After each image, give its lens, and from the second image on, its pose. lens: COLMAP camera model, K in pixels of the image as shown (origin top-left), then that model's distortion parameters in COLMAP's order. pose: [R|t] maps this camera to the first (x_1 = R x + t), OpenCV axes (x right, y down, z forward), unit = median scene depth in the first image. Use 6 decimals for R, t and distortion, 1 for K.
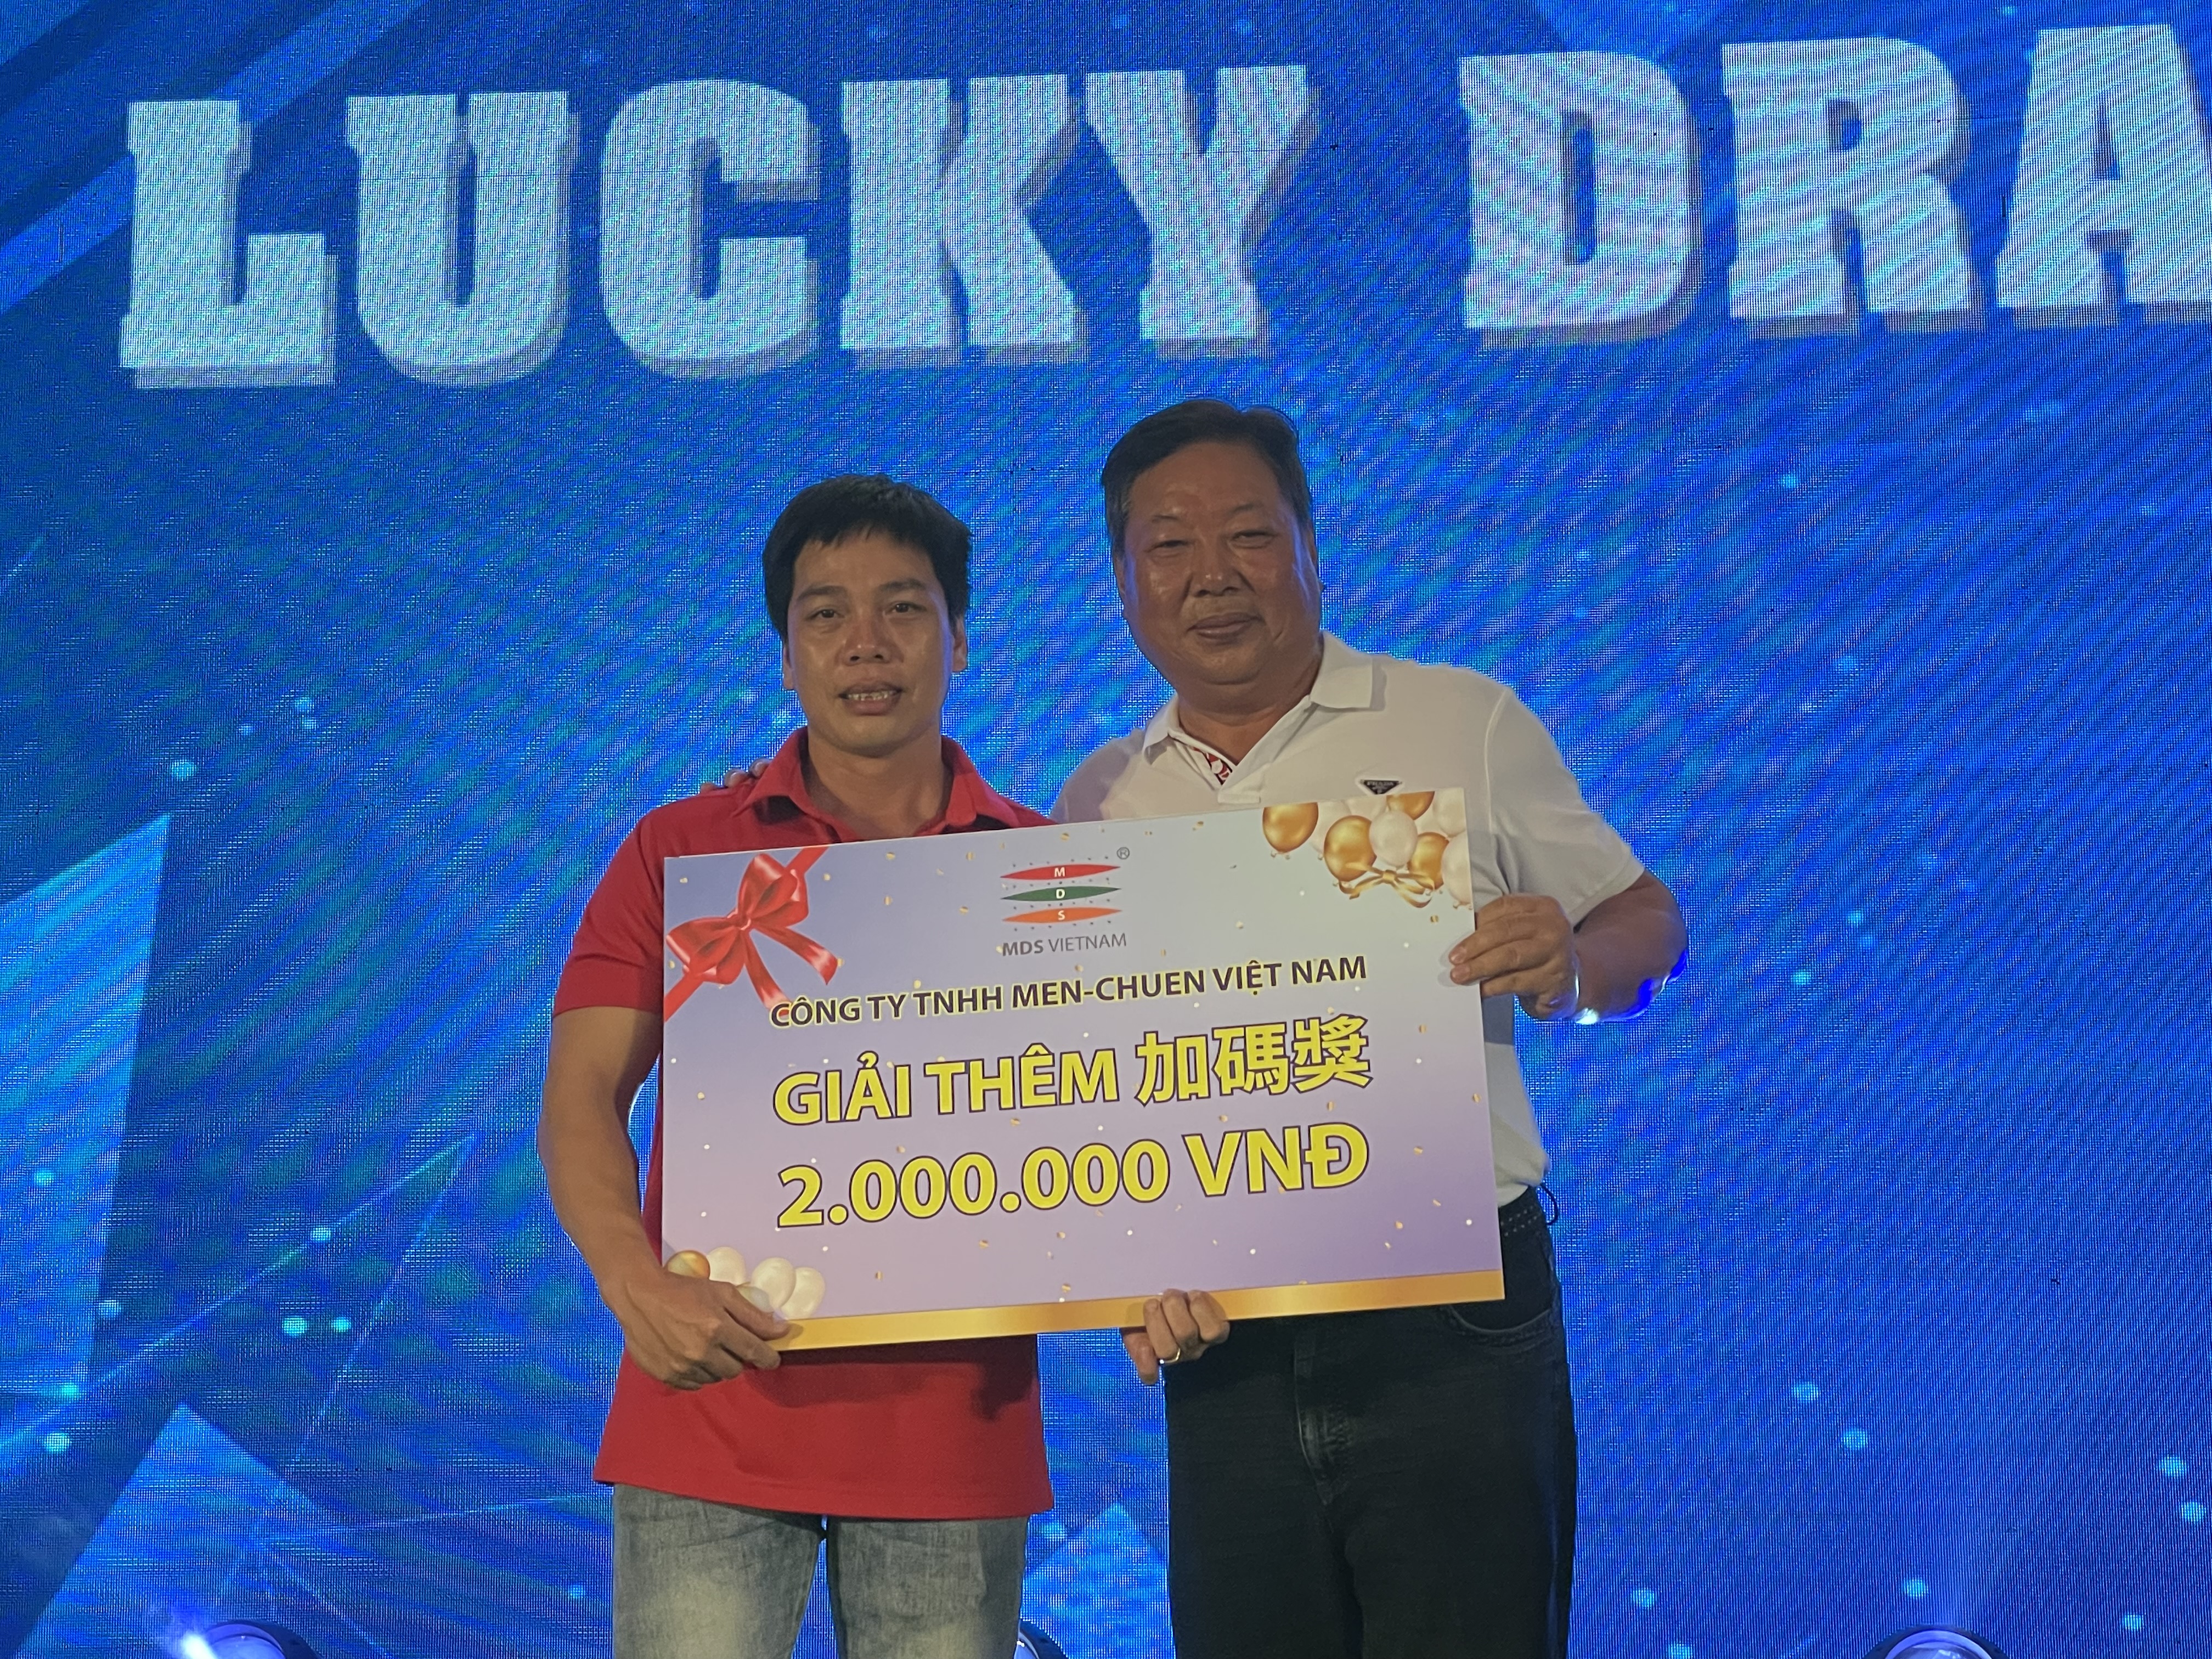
lens RADIAL K [[4177.1, 0, 1063.1], [0, 4177.1, 786.4], [0, 0, 1]] dist [0.147236, 0.000000]
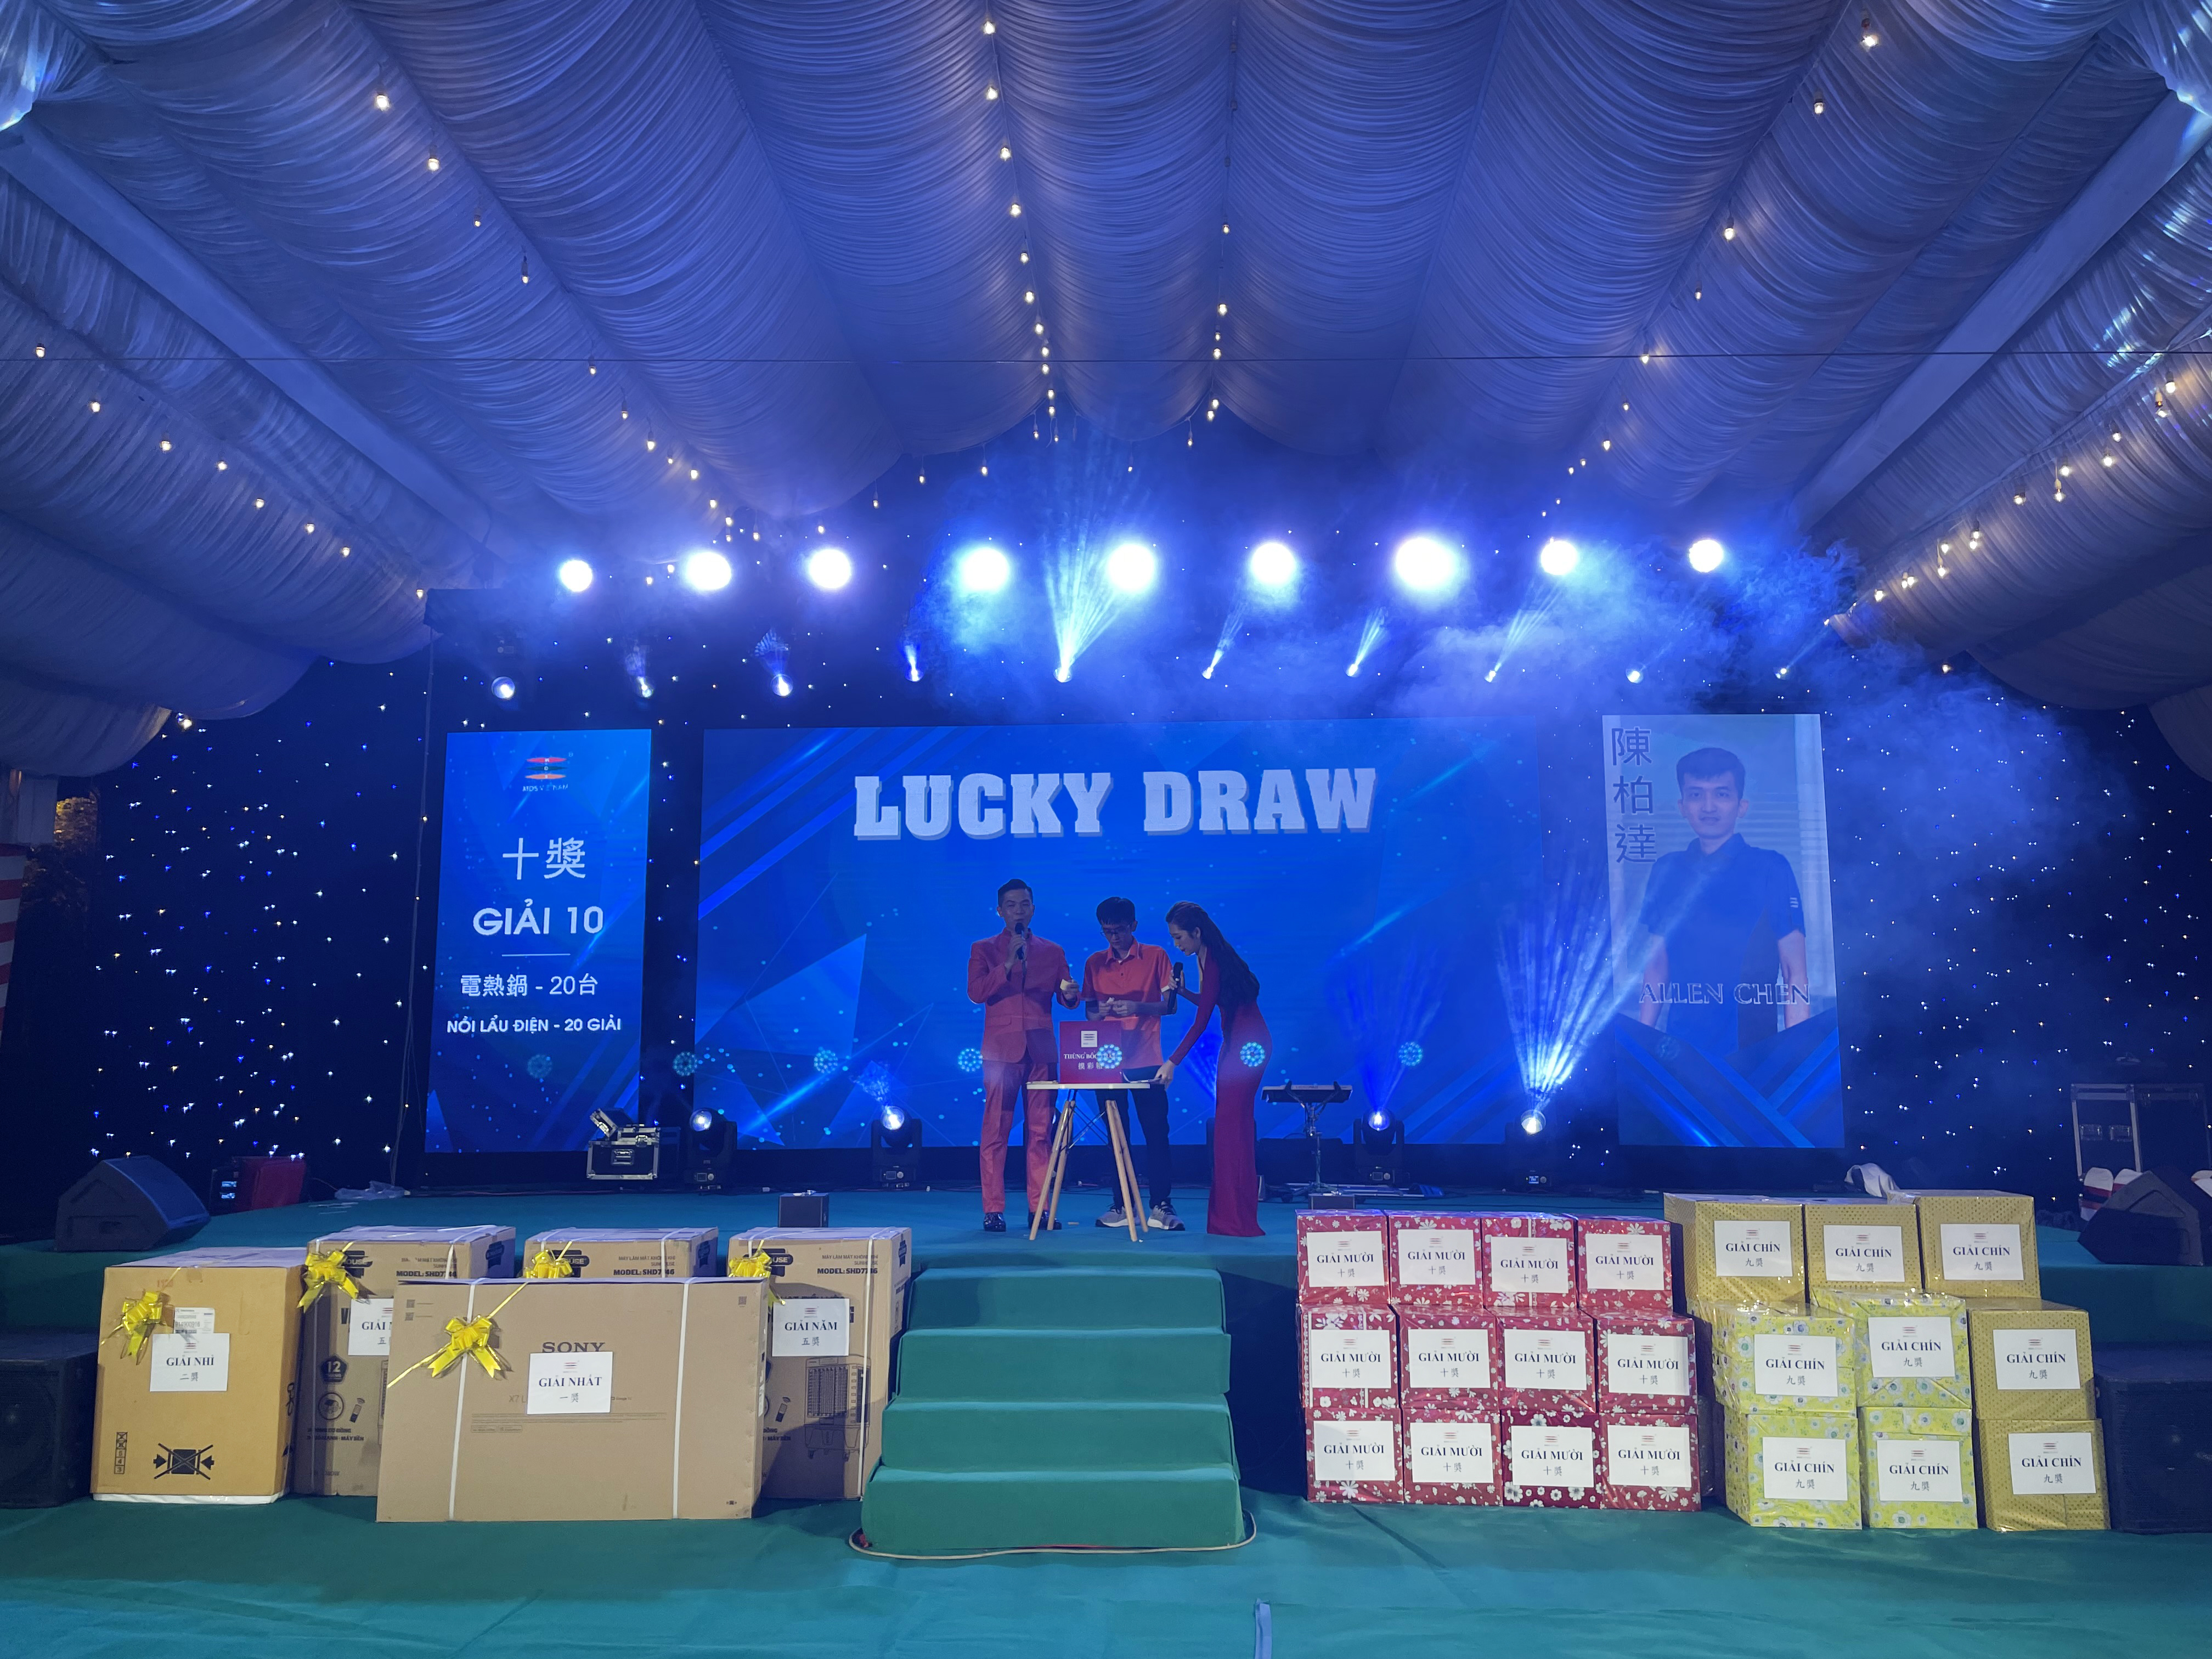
lens RADIAL K [[1930.9, 0, 1093.8], [0, 1930.9, 789.9], [0, 0, 1]] dist [0.079129, -0.008513]
pose [[0.999835, -0.002446, 0.018016, 0.000684], [0.001896, 0.999533, 0.030505, -0.221314], [-0.018083, -0.030466, 0.999372, -1.159828]]
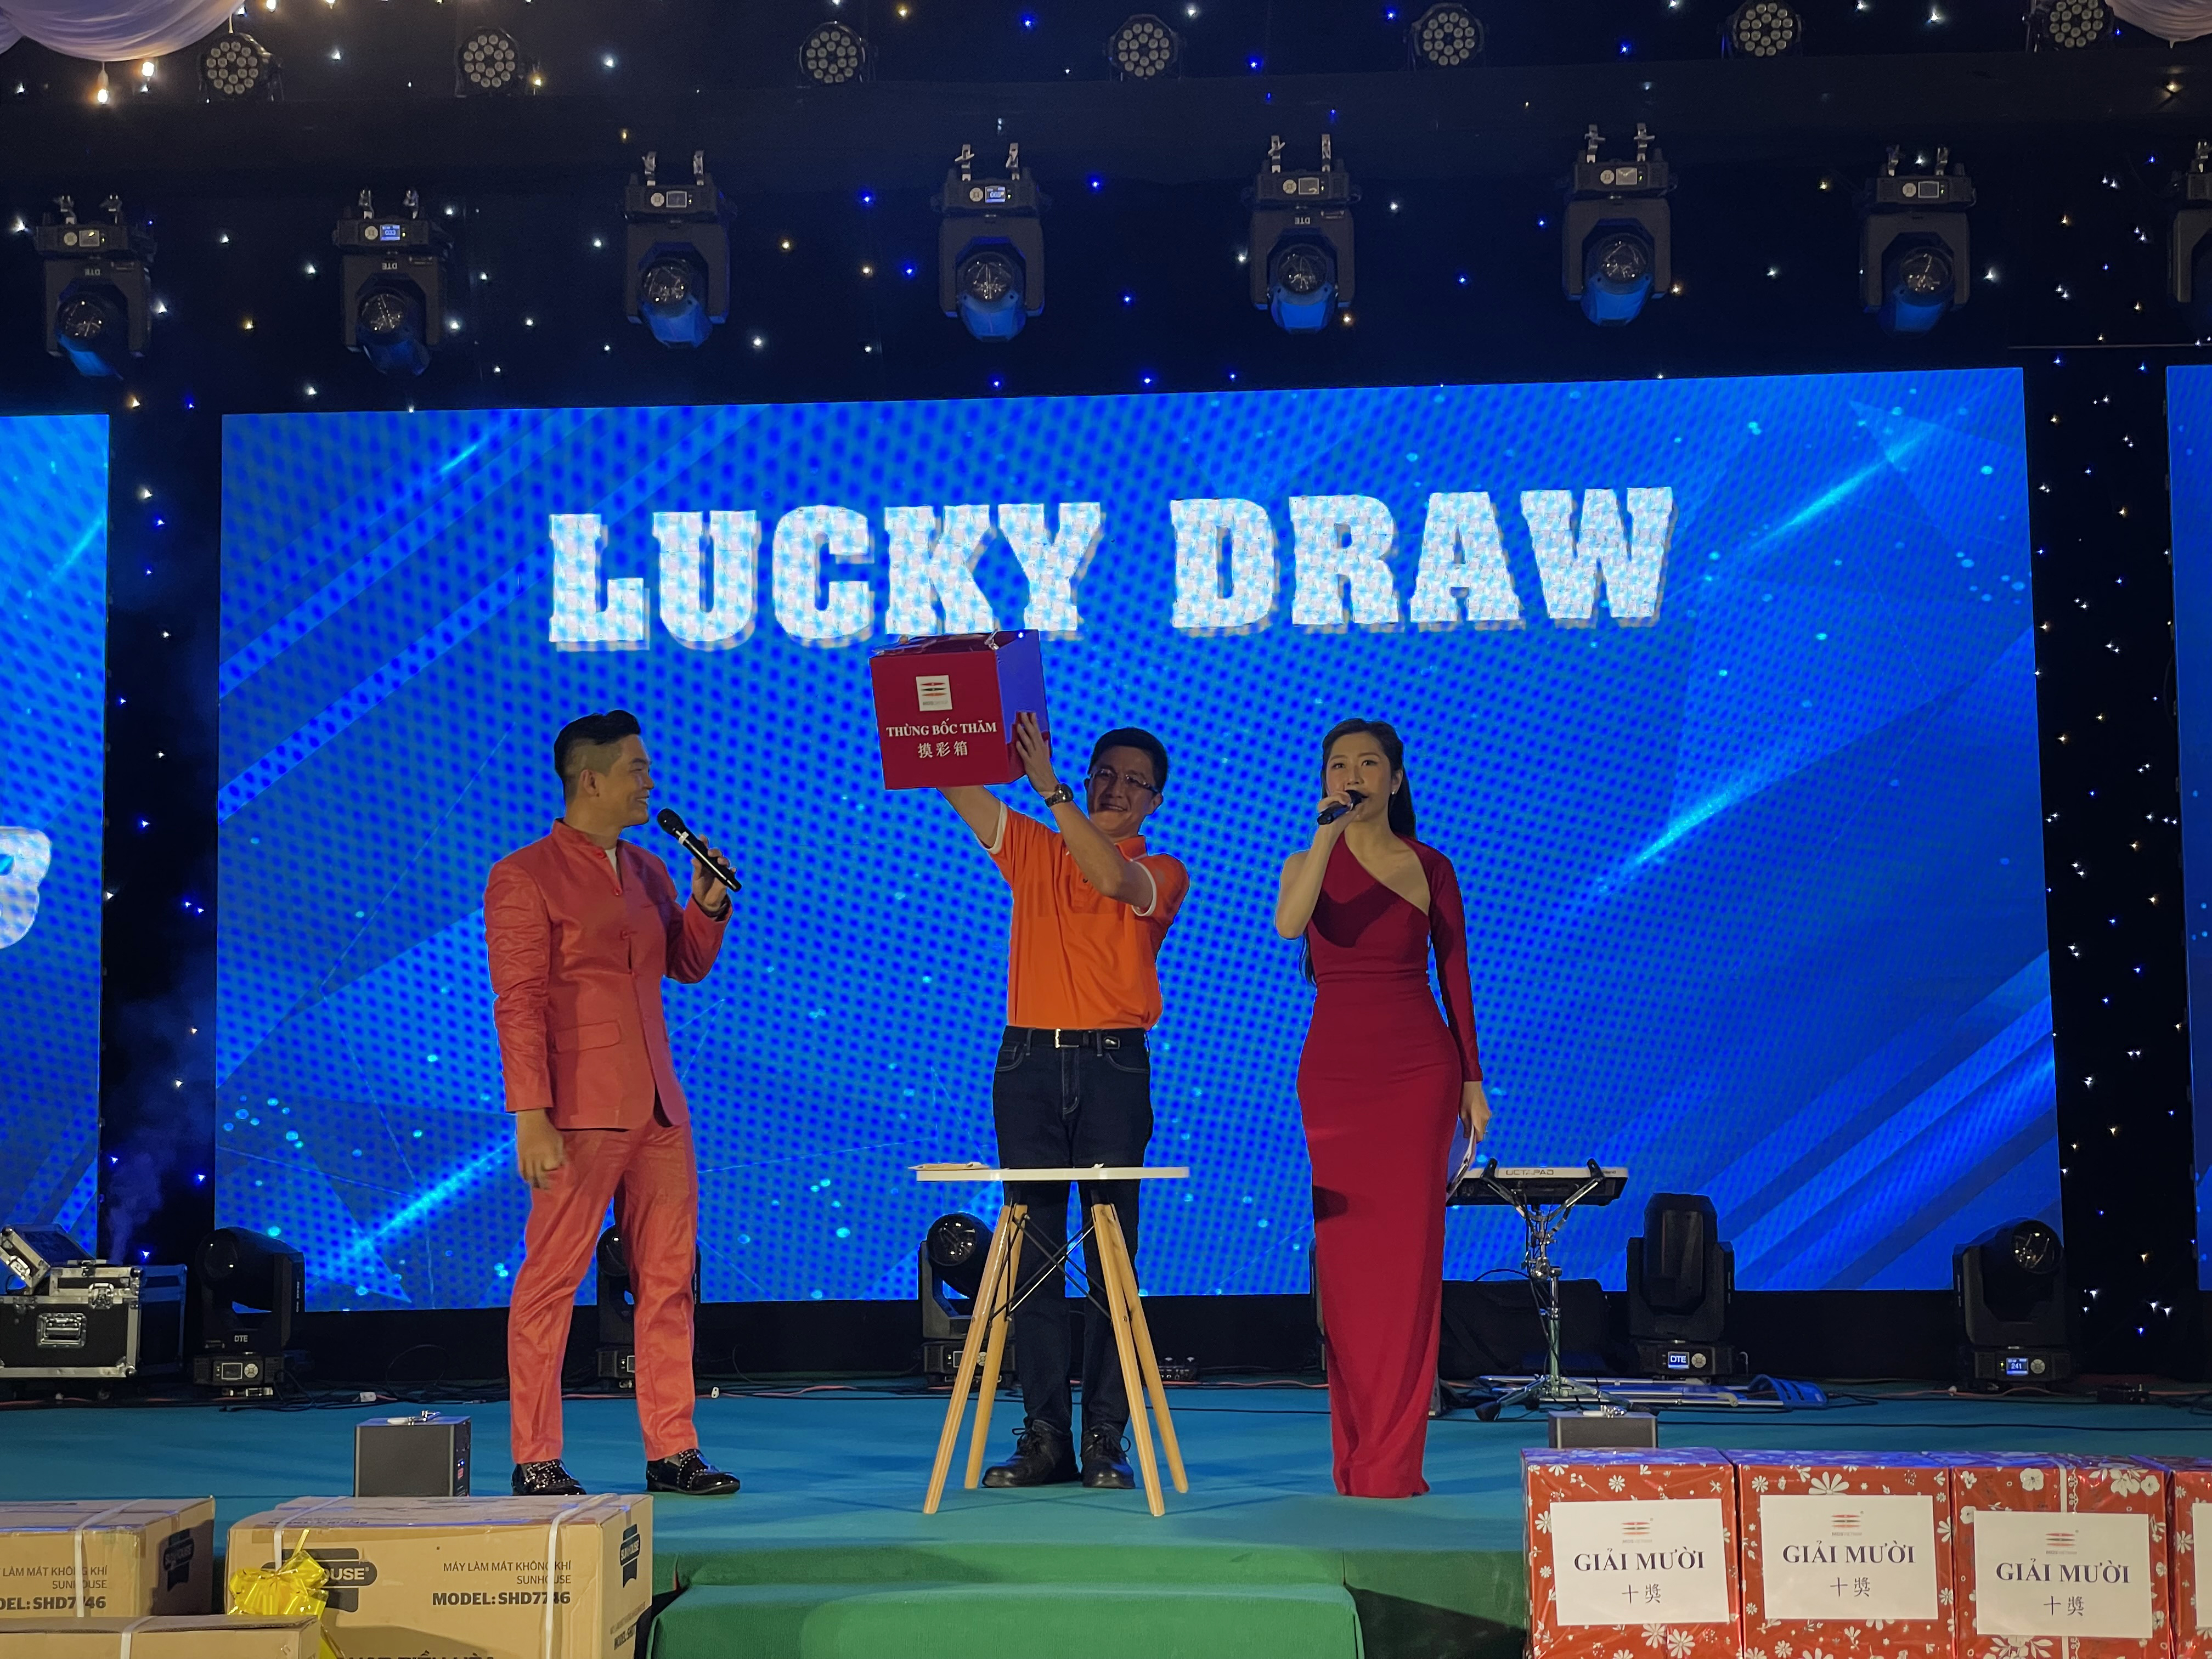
lens RADIAL K [[3917.8, 0, 1054.3], [0, 3917.8, 788.2], [0, 0, 1]] dist [0.116502, 0.000000]
pose [[0.999851, -0.010498, 0.013726, 0.005341], [0.009292, 0.996323, 0.085166, -0.200043], [-0.014570, -0.085026, 0.996272, -1.039179]]
